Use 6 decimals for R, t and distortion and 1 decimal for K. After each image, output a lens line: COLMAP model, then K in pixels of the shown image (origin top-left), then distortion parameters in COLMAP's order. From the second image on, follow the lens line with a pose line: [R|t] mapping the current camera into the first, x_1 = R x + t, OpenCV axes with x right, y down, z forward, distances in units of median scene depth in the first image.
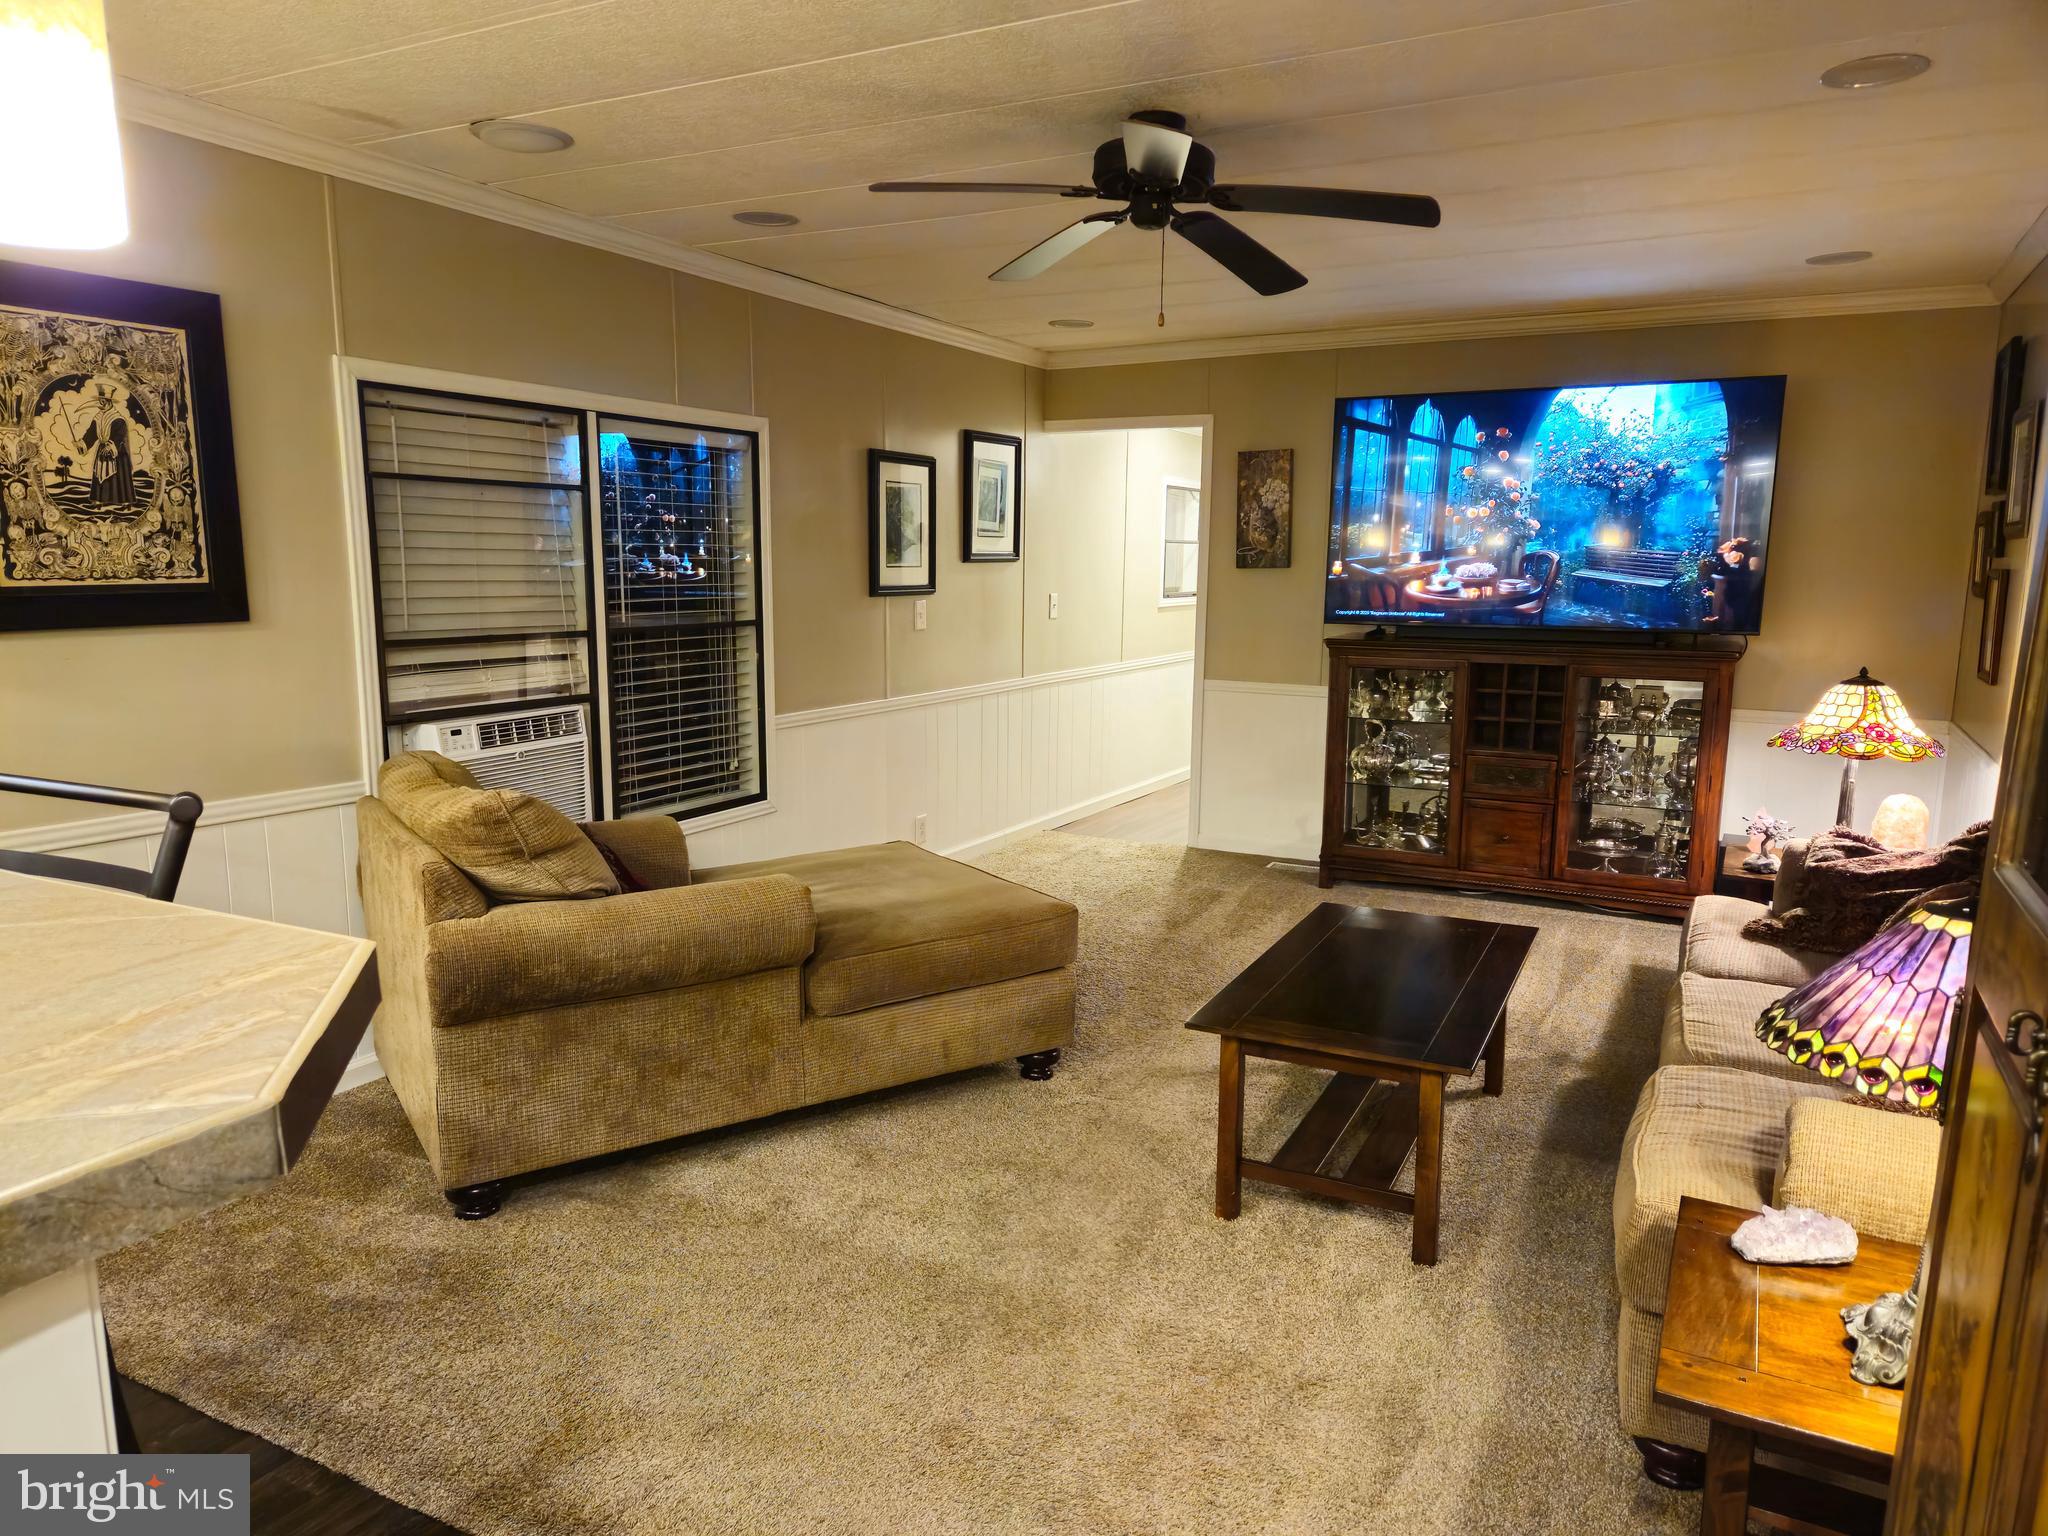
lens RADIAL K [[1372.0, 0, 1026.8], [0, 1372.0, 782.7], [0, 0, 1]] dist [0.070867, -0.064226]
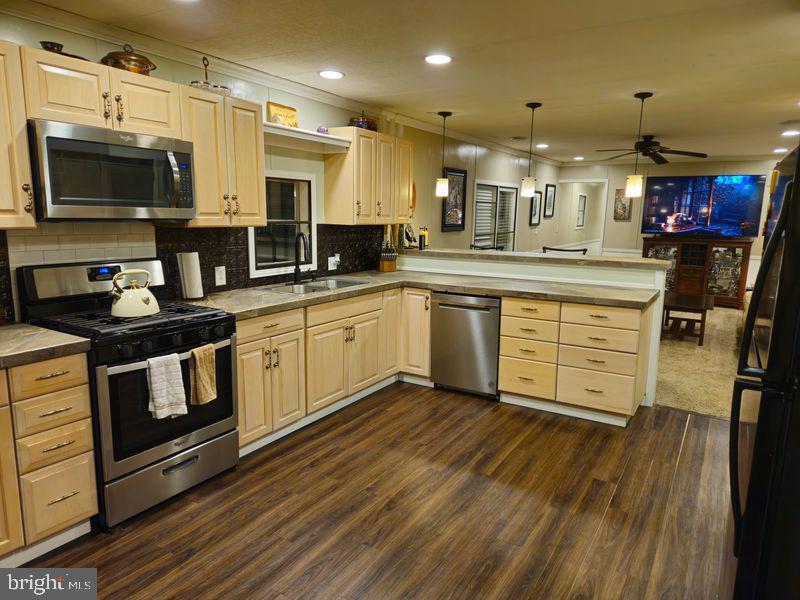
lens RADIAL K [[536.9, 0, 403.4], [0, 536.9, 301.8], [0, 0, 1]] dist [0.071130, -0.059922]
pose [[0.997954, 0.018482, -0.061202, -0.388867], [-0.018144, 0.999817, 0.006076, 0.088389], [0.061303, -0.004953, 0.998107, -0.635819]]
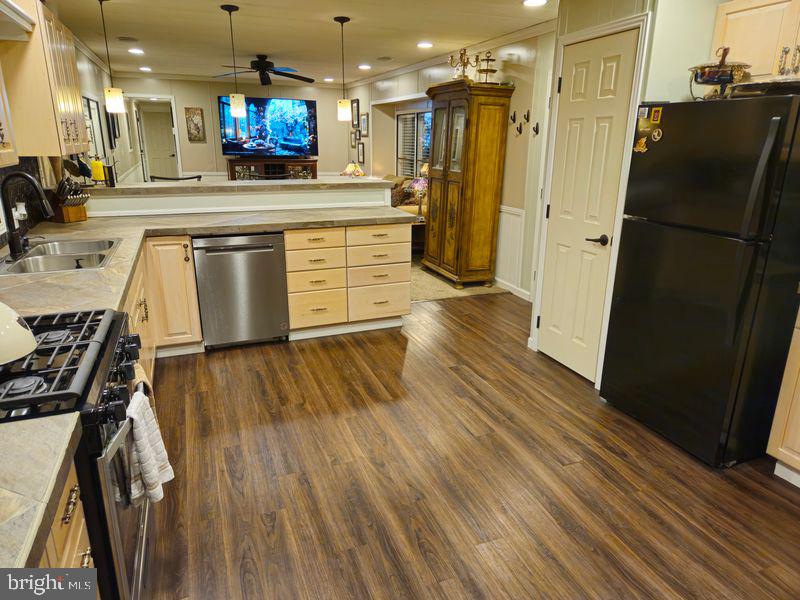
lens RADIAL K [[536.9, 0, 403.4], [0, 536.9, 301.8], [0, 0, 1]] dist [0.071130, -0.059922]
pose [[0.646920, -0.224292, 0.728827, -0.723747], [0.118550, 0.973726, 0.194431, 0.055735], [-0.753287, -0.039379, 0.656512, -0.457814]]
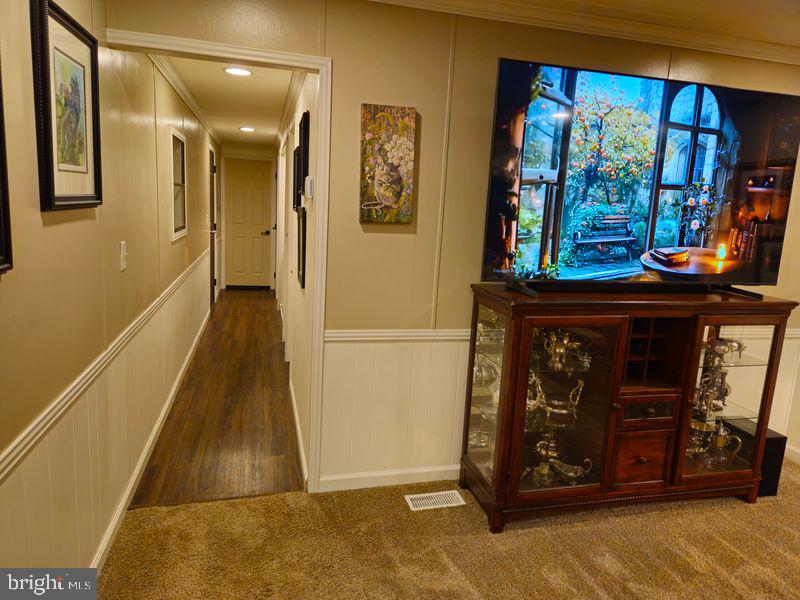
lens RADIAL K [[536.9, 0, 403.4], [0, 536.9, 301.8], [0, 0, 1]] dist [0.071130, -0.059922]
pose [[0.735971, -0.093250, 0.670560, -0.108350], [0.064638, 0.995622, 0.067511, -0.140496], [-0.673920, -0.006342, 0.738777, 0.789581]]
